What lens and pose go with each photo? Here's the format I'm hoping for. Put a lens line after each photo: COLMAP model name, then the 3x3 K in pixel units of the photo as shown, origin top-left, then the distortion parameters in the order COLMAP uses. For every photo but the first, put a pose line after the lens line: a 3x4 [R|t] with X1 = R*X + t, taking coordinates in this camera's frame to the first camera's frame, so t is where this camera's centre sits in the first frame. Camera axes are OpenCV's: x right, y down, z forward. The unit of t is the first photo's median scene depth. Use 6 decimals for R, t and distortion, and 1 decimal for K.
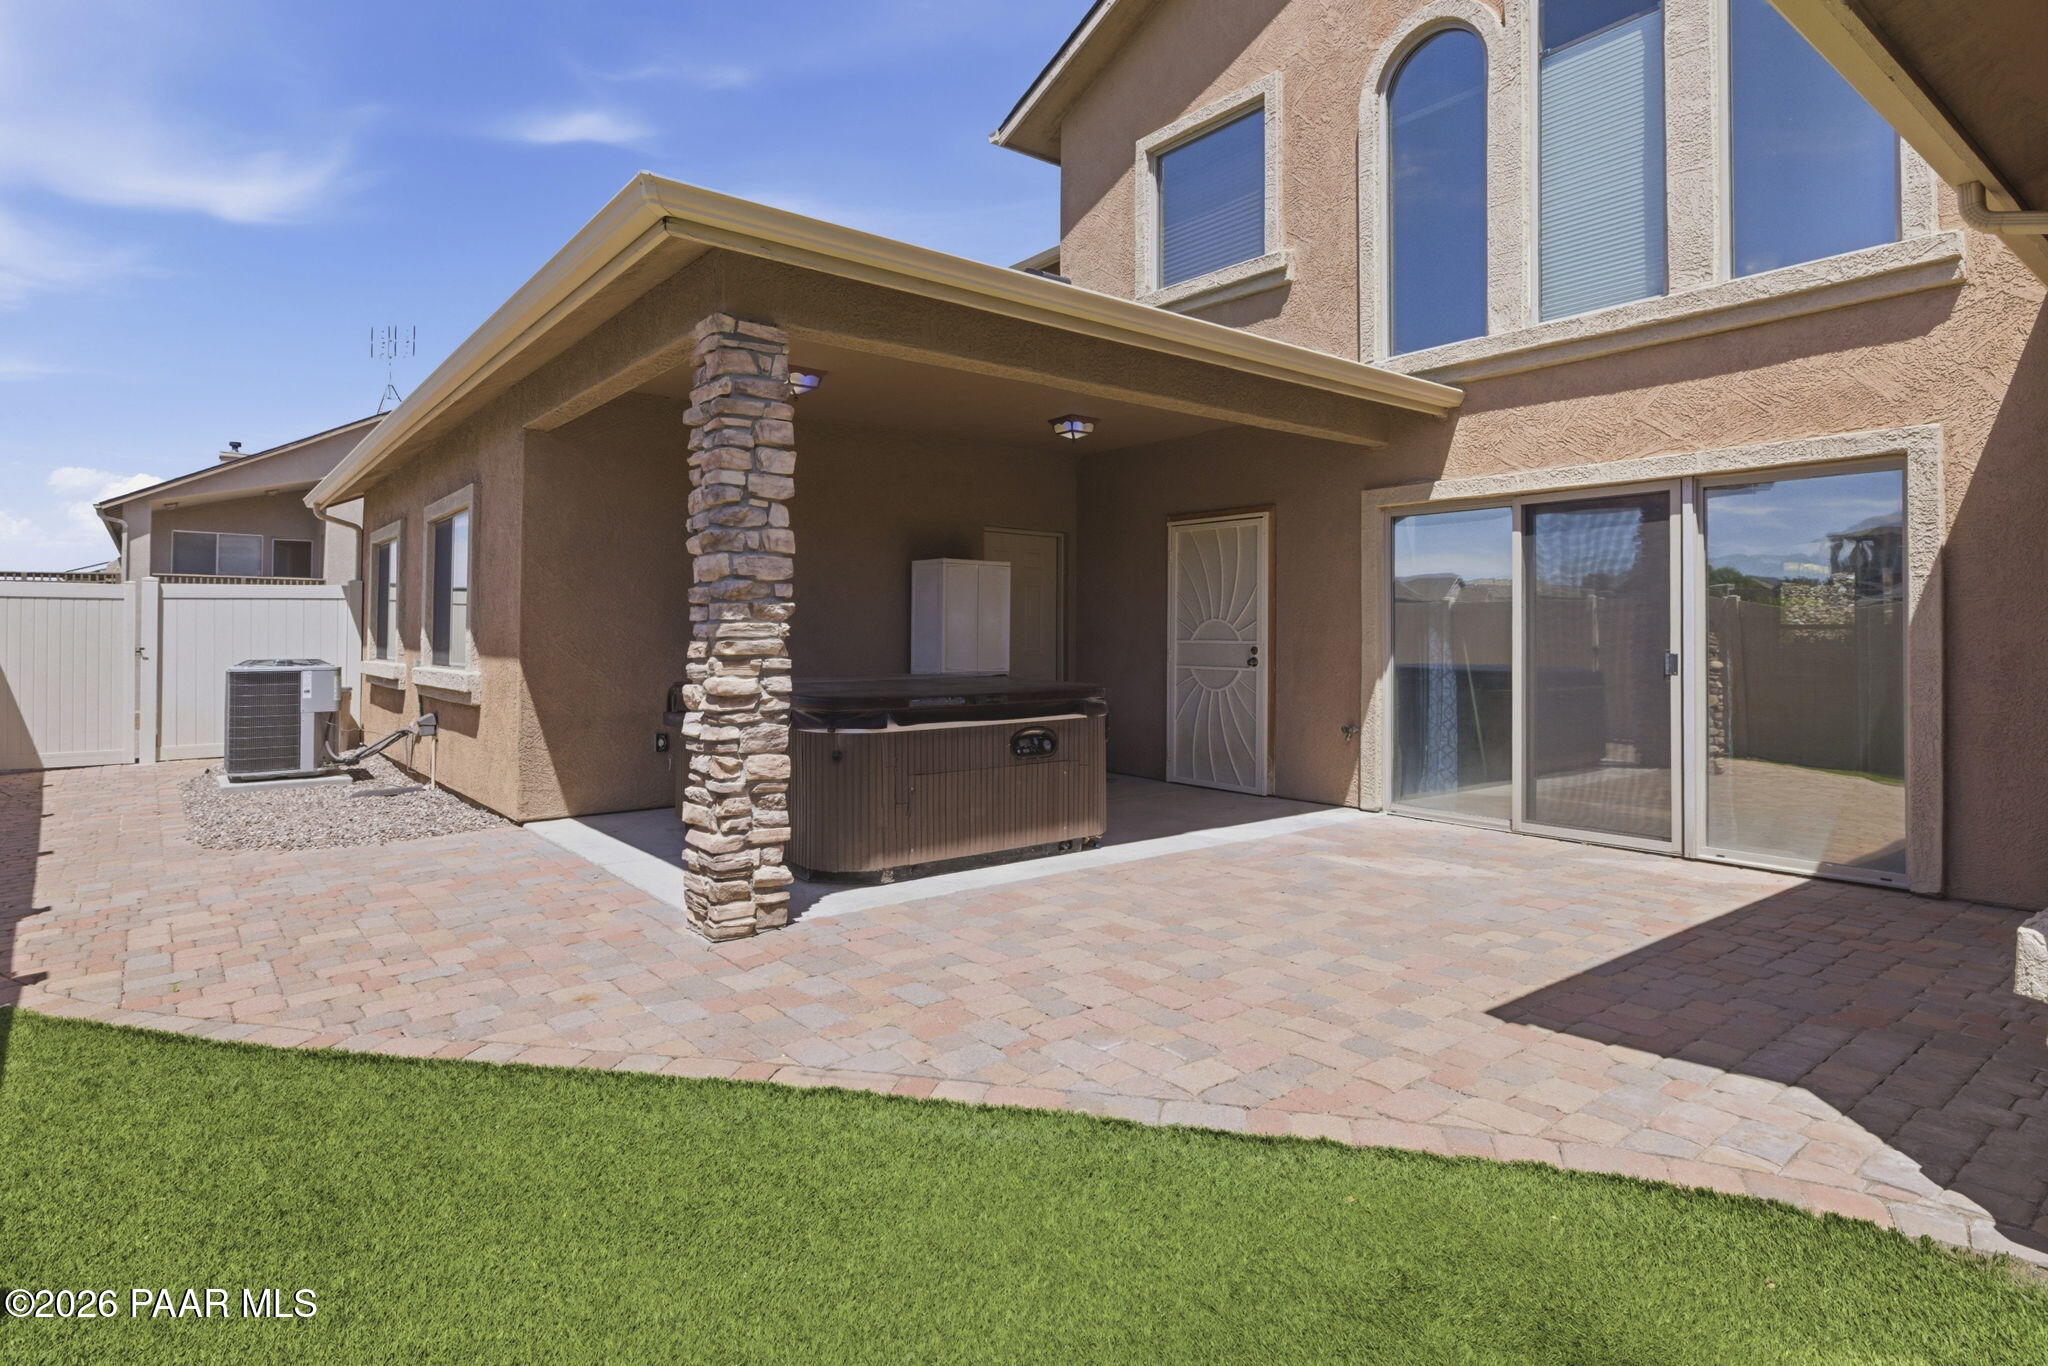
lens RADIAL K [[1075.4, 0, 1028.6], [0, 1075.4, 626.5], [0, 0, 1]] dist [0.001398, 0.000208]
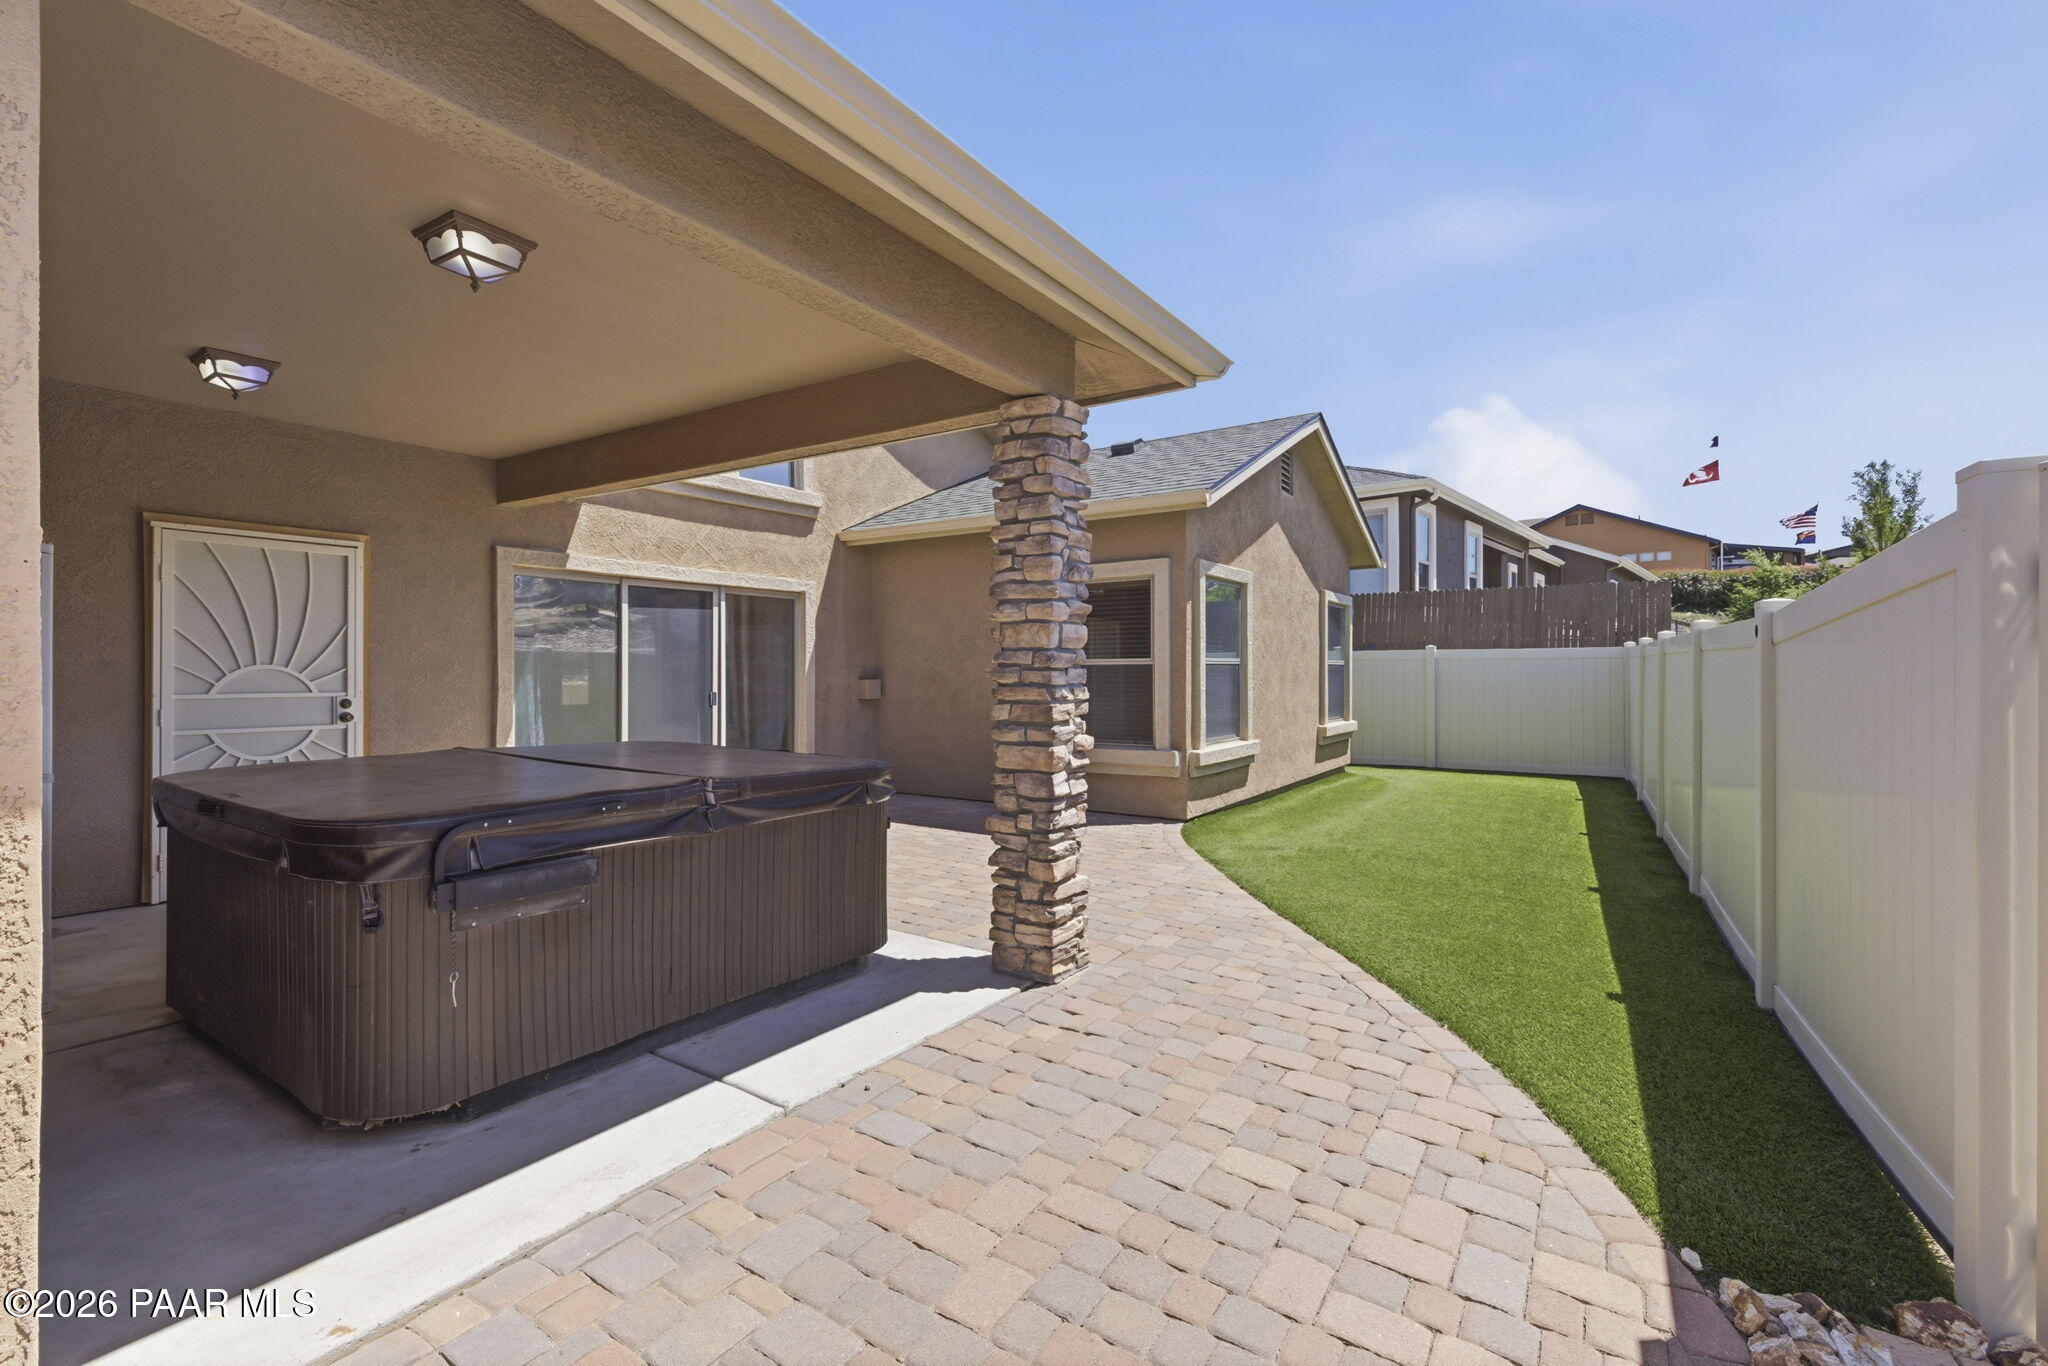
lens RADIAL K [[864.9, 0, 1018.6], [0, 864.9, 669.9], [0, 0, 1]] dist [0.011809, 0.000116]
pose [[-0.277367, -0.002650, 0.960760, -0.765133], [-0.011852, 0.999930, -0.000663, -0.012586], [-0.960691, -0.011571, -0.277379, 0.883926]]
